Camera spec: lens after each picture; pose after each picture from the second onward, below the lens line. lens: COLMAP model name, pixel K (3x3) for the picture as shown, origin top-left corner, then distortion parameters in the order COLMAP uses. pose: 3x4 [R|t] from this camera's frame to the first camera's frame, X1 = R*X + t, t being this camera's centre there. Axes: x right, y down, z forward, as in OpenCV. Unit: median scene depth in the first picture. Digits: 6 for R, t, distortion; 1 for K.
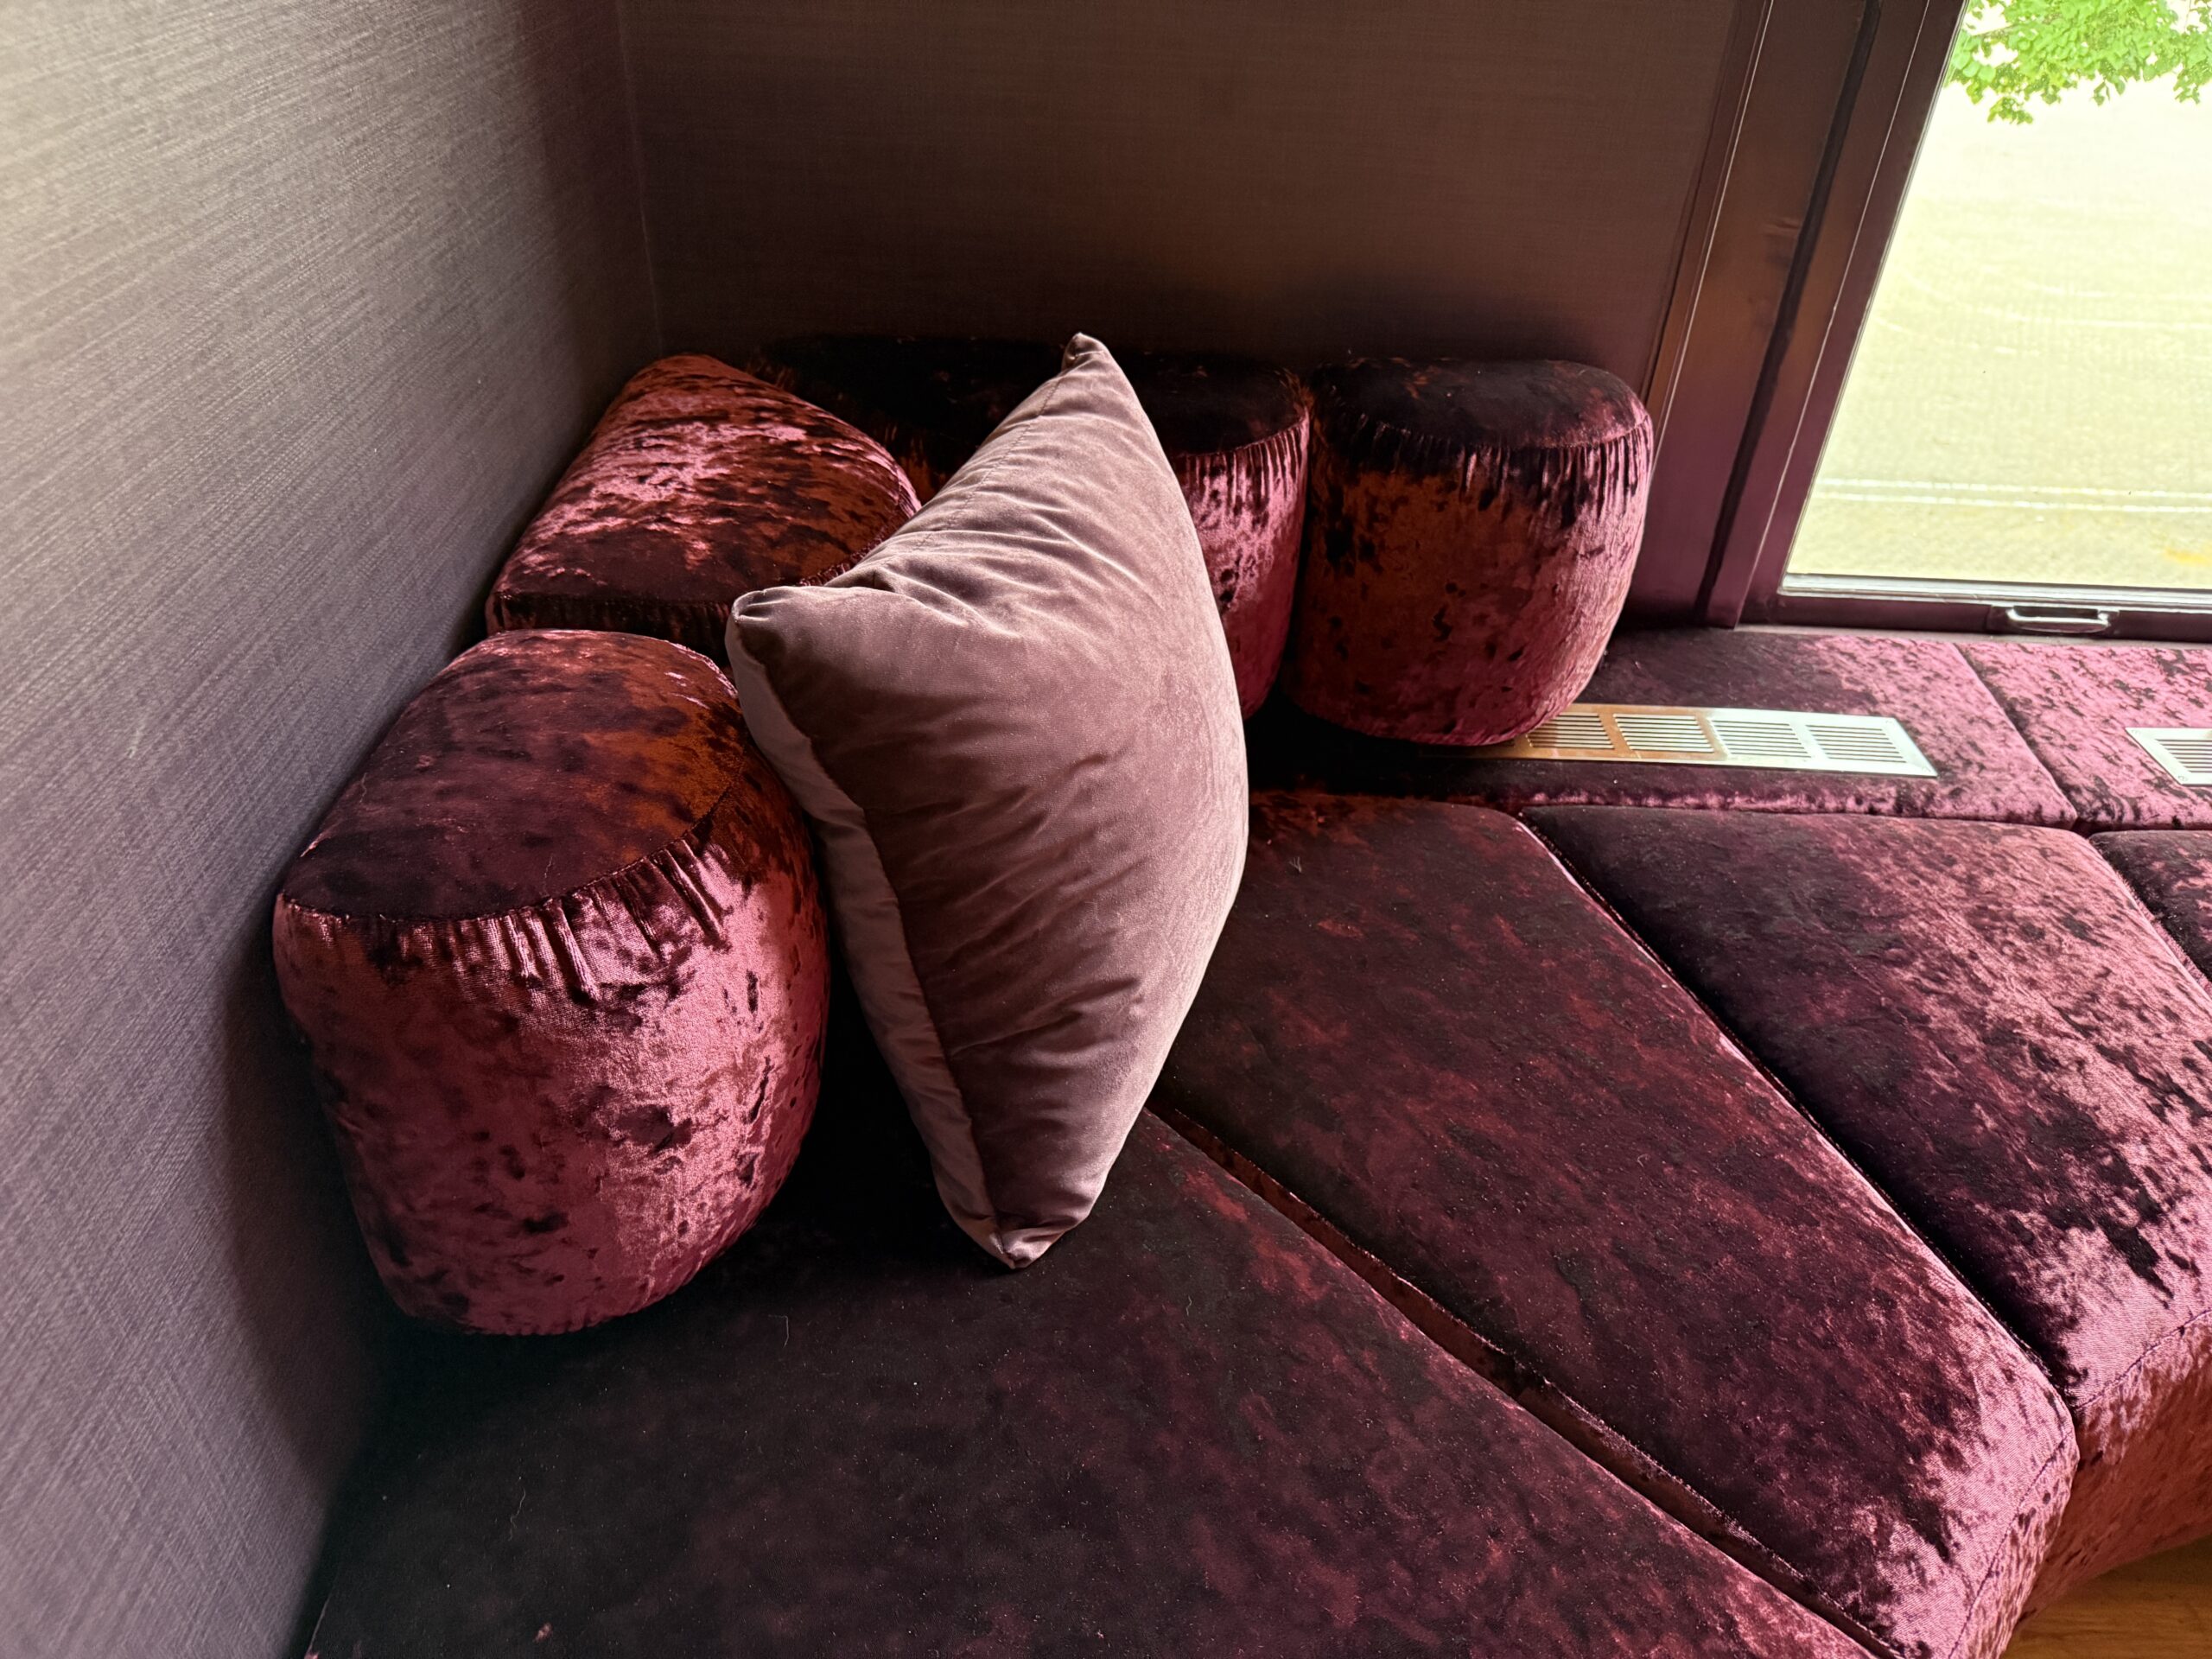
lens RADIAL K [[1561.3, 0, 1117.9], [0, 1561.3, 830.4], [0, 0, 1]] dist [0.058483, -0.079077]
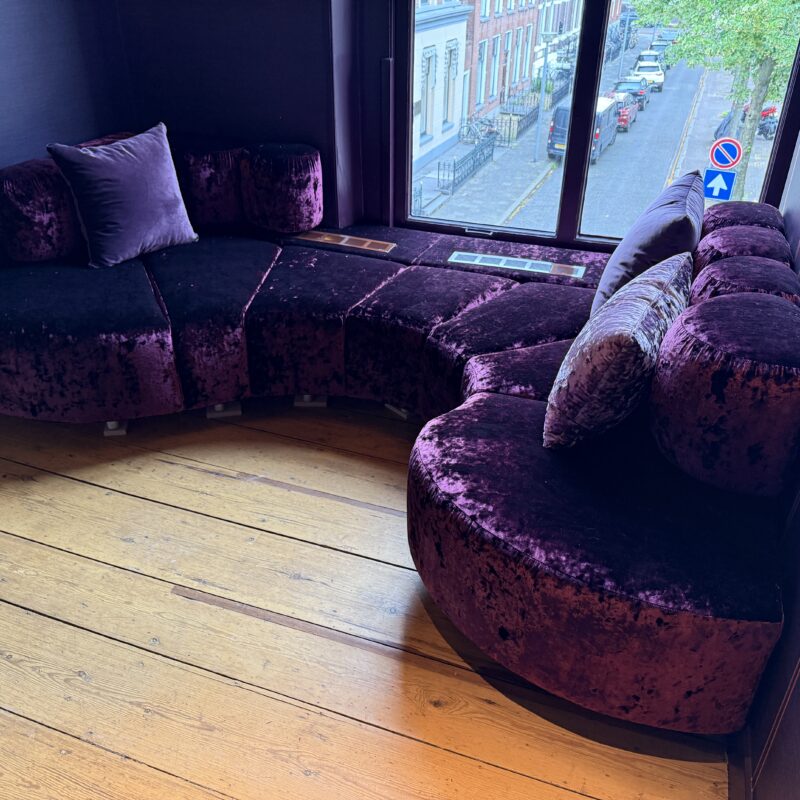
lens RADIAL K [[749.9, 0, 400.0], [0, 749.9, 400.0], [0, 0, 1]] dist [0.152413, -0.289502]
pose [[0.929631, 0.146836, -0.337973, 1.696970], [-0.175547, 0.982886, -0.055835, 0.595767], [0.323991, 0.111236, 0.939498, -1.044974]]
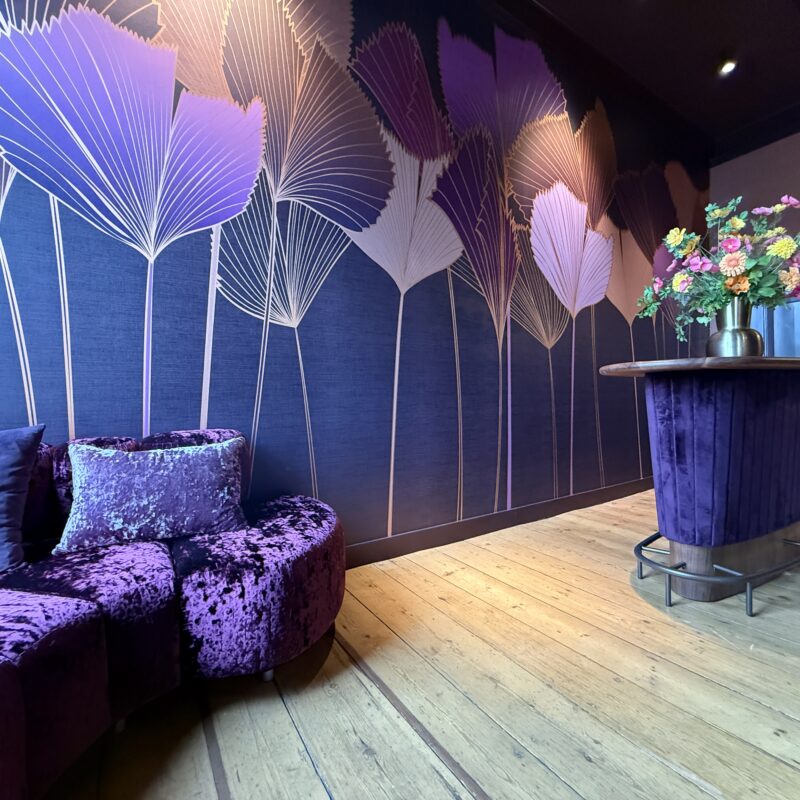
lens RADIAL K [[424.3, 0, 400.0], [0, 424.3, 400.0], [0, 0, 1]] dist [0.000941, -0.001264]
pose [[-0.518727, -0.039627, 0.854021, 0.065391], [0.485020, 0.808976, 0.332135, -0.000640], [-0.704043, 0.586505, -0.400418, 0.496850]]
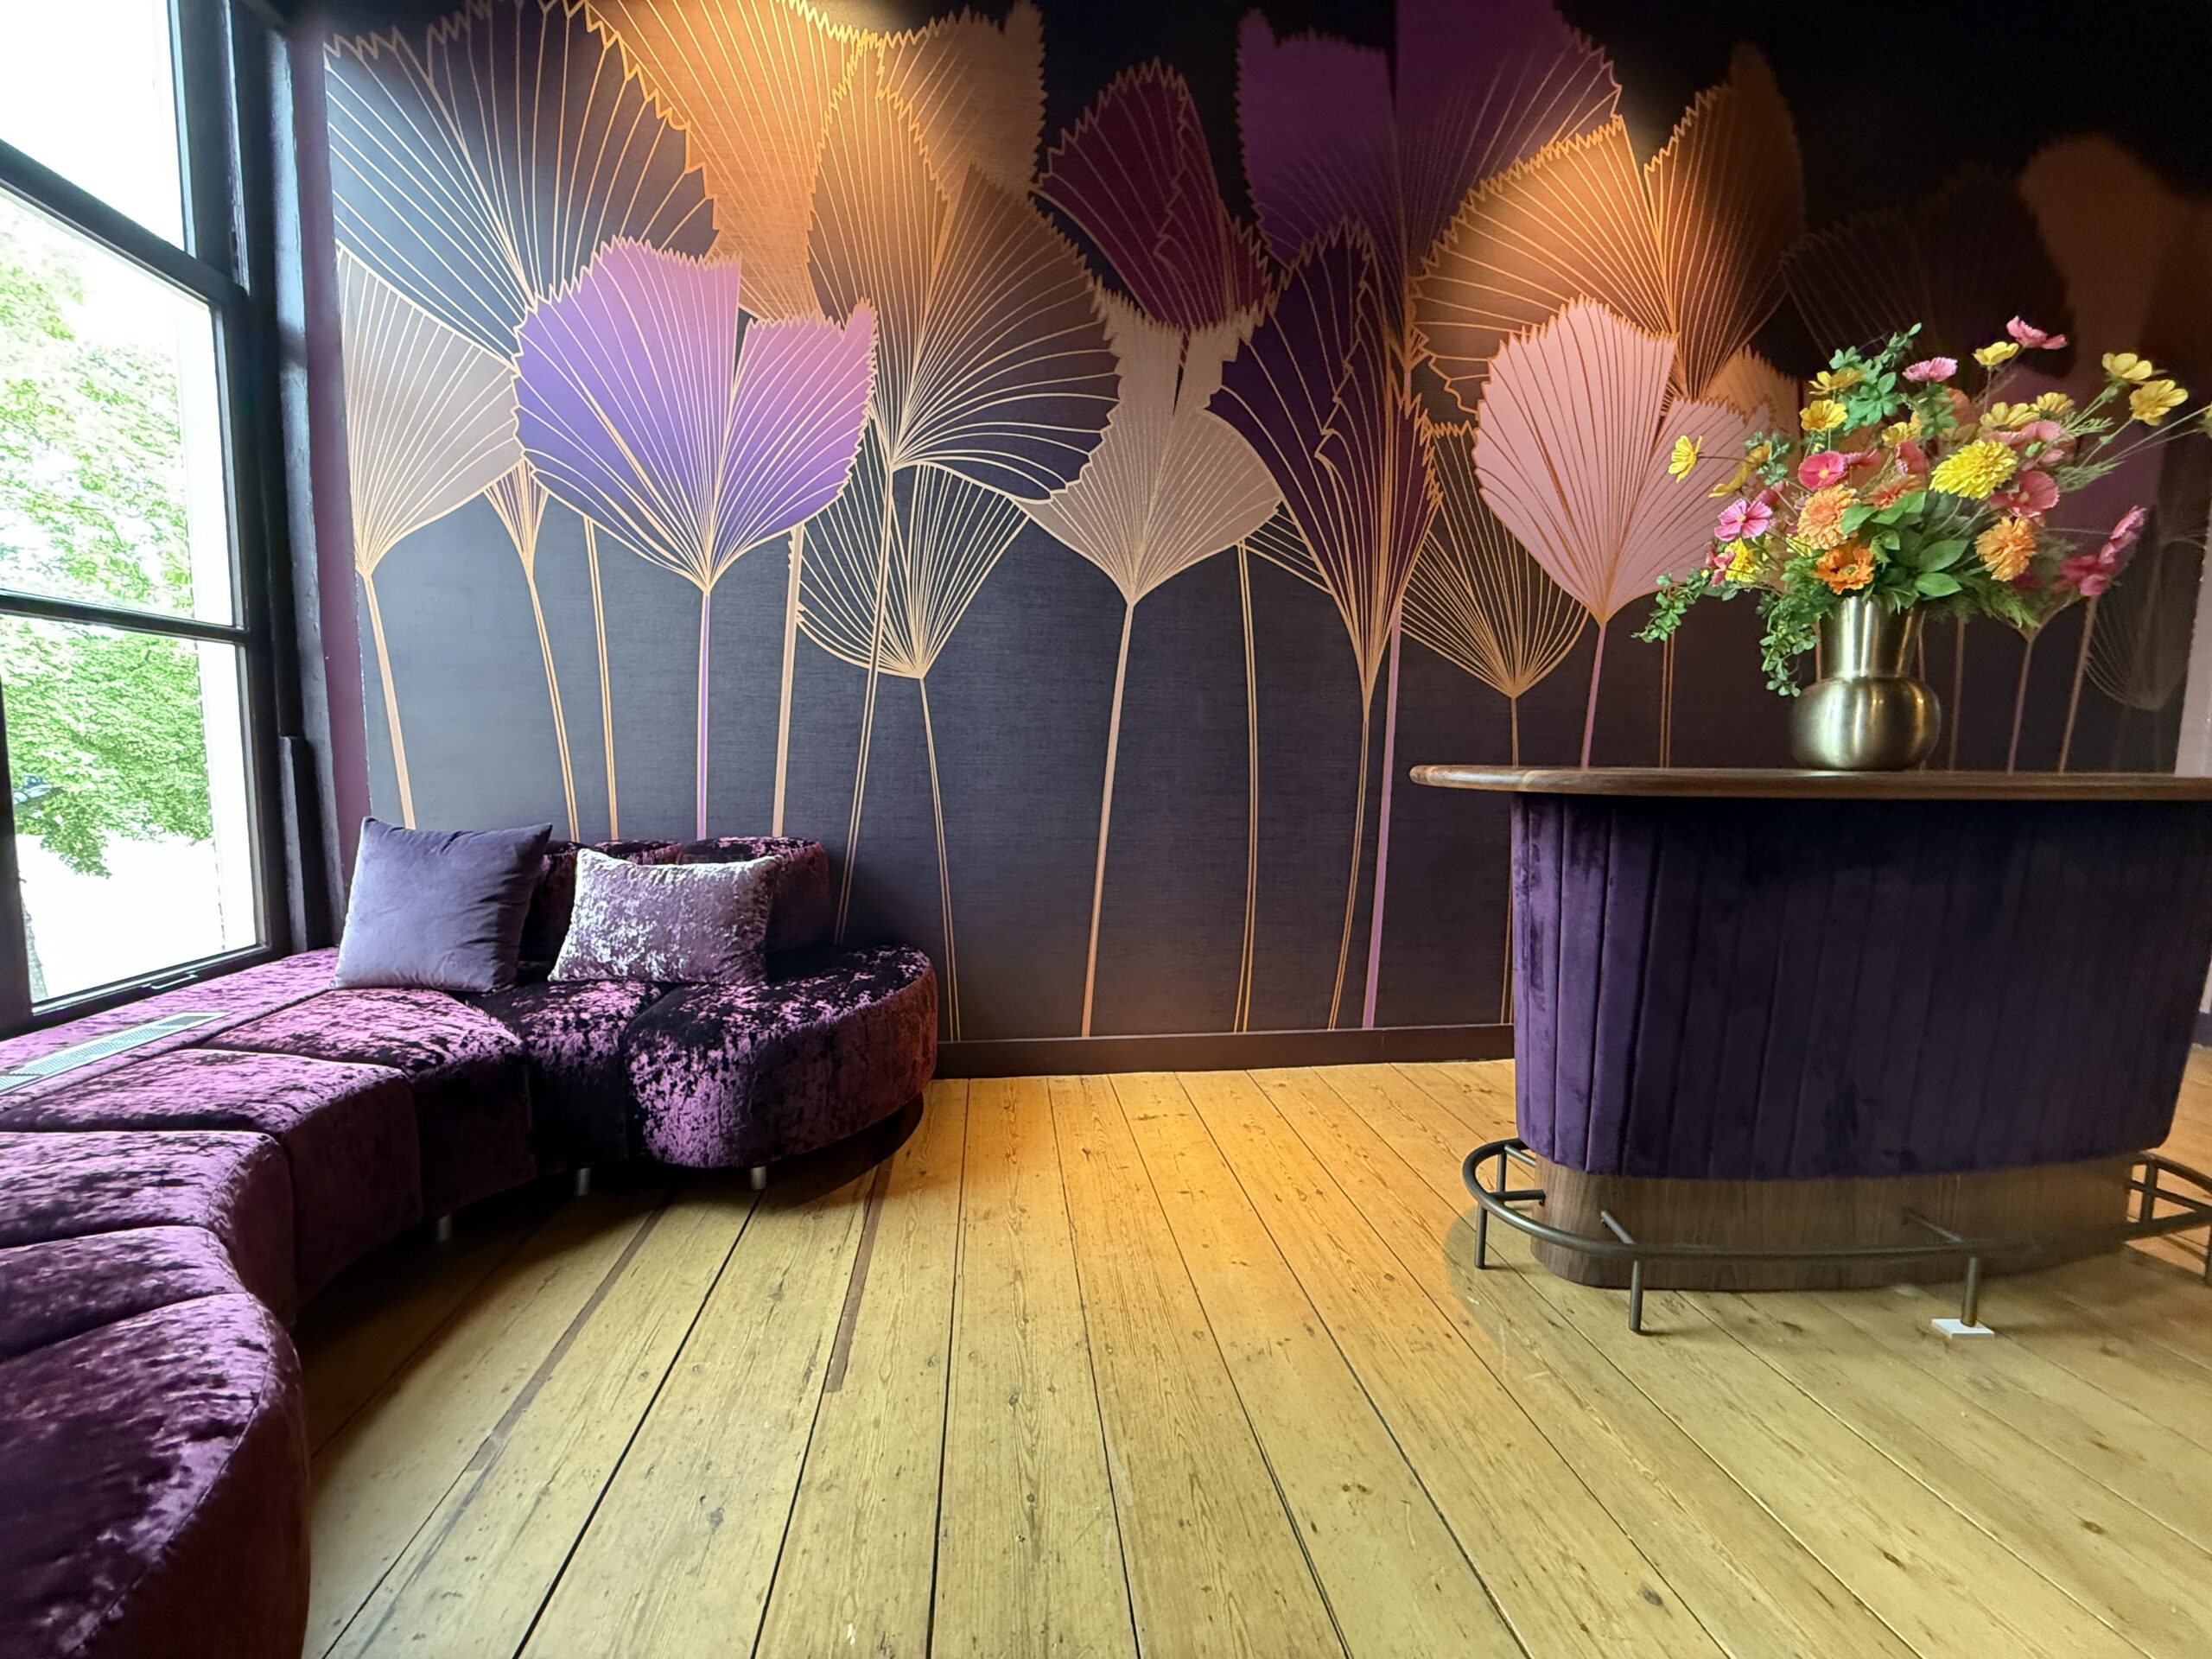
lens RADIAL K [[876.0, 0, 1101.6], [0, 876.0, 830.7], [0, 0, 1]] dist [-0.003105, 0.000504]
pose [[-0.107804, -0.142590, 0.983894, -0.542307], [0.551197, 0.815055, 0.178515, 0.328803], [-0.827381, 0.561564, -0.009271, -0.285047]]
